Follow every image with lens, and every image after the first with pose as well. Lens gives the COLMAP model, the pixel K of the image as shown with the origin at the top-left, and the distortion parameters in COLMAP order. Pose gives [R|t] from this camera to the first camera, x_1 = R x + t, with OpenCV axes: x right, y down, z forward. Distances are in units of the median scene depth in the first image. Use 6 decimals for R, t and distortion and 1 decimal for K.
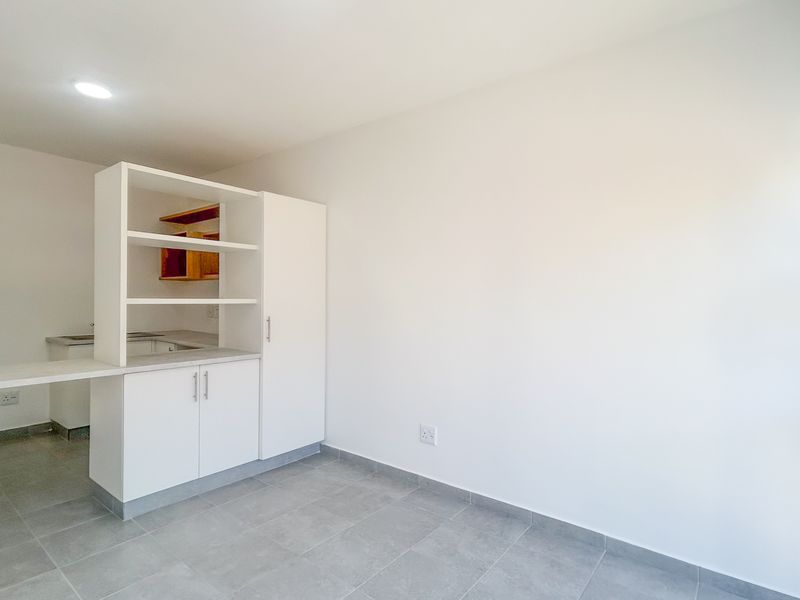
lens RADIAL K [[433.5, 0, 400.0], [0, 433.5, 300.0], [0, 0, 1]] dist [-0.002023, 0.002459]
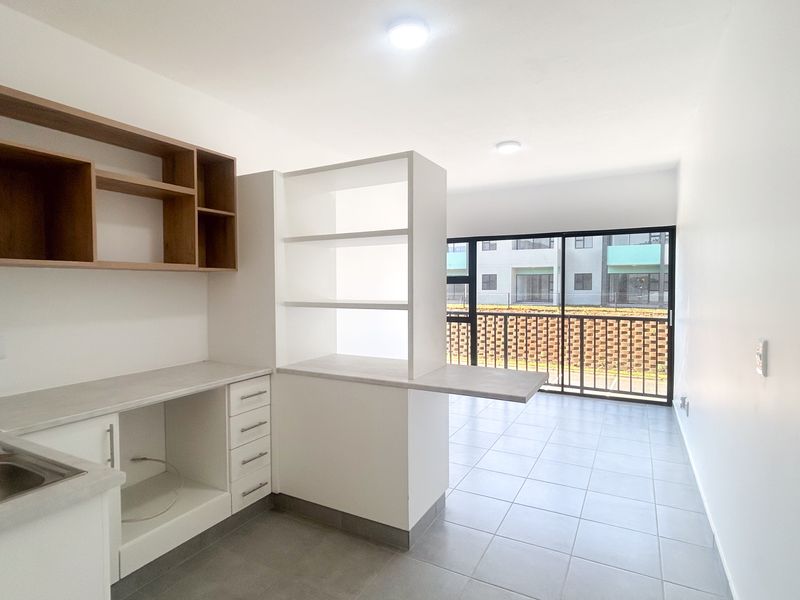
lens RADIAL K [[433.5, 0, 400.0], [0, 433.5, 300.0], [0, 0, 1]] dist [-0.002023, 0.002459]
pose [[-0.172787, -0.045347, 0.983915, -1.386572], [0.009862, 0.998810, 0.047766, -0.048149], [-0.984910, 0.017957, -0.172134, 1.075985]]
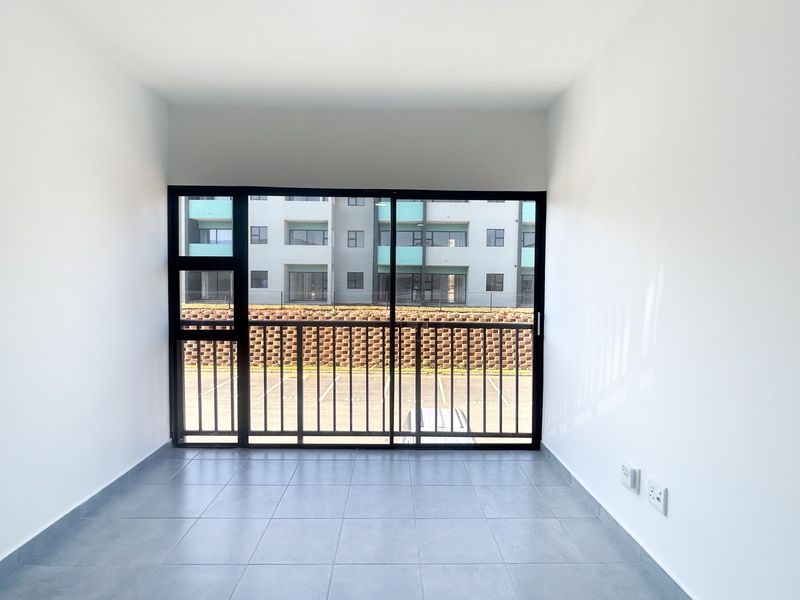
lens RADIAL K [[433.5, 0, 400.0], [0, 433.5, 300.0], [0, 0, 1]] dist [-0.002023, 0.002459]
pose [[-0.639291, -0.045184, 0.767636, -0.606599], [-0.010715, 0.998699, 0.049861, -0.008546], [-0.768890, 0.023650, -0.638943, 0.803657]]
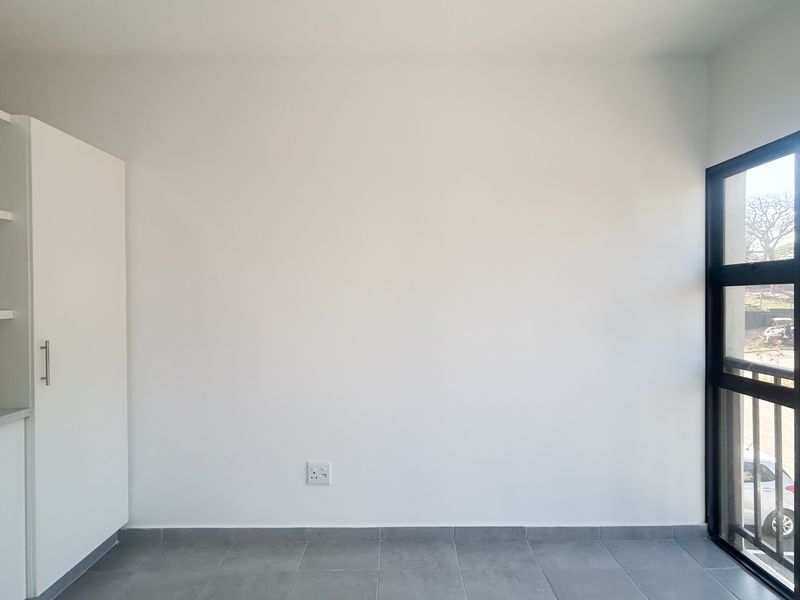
lens RADIAL K [[433.5, 0, 400.0], [0, 433.5, 300.0], [0, 0, 1]] dist [-0.002023, 0.002459]
pose [[0.781285, -0.017943, 0.623917, -0.307905], [0.014677, 0.999838, 0.010374, -0.014767], [-0.624002, 0.001052, 0.781422, 0.280443]]
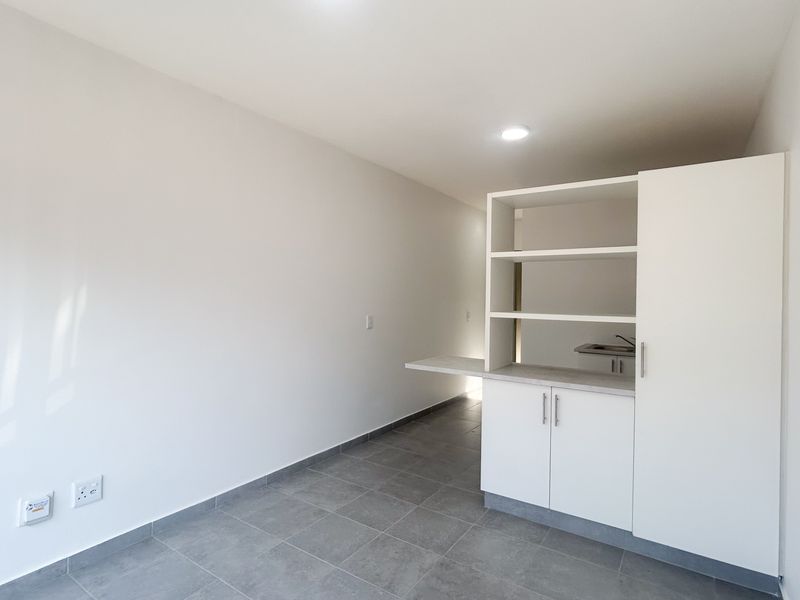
lens RADIAL K [[433.5, 0, 400.0], [0, 433.5, 300.0], [0, 0, 1]] dist [-0.002023, 0.002459]
pose [[0.079493, -0.002700, -0.996832, 0.405557], [-0.021381, 0.999762, -0.004413, -0.021568], [0.996606, 0.021664, 0.079416, 0.562799]]
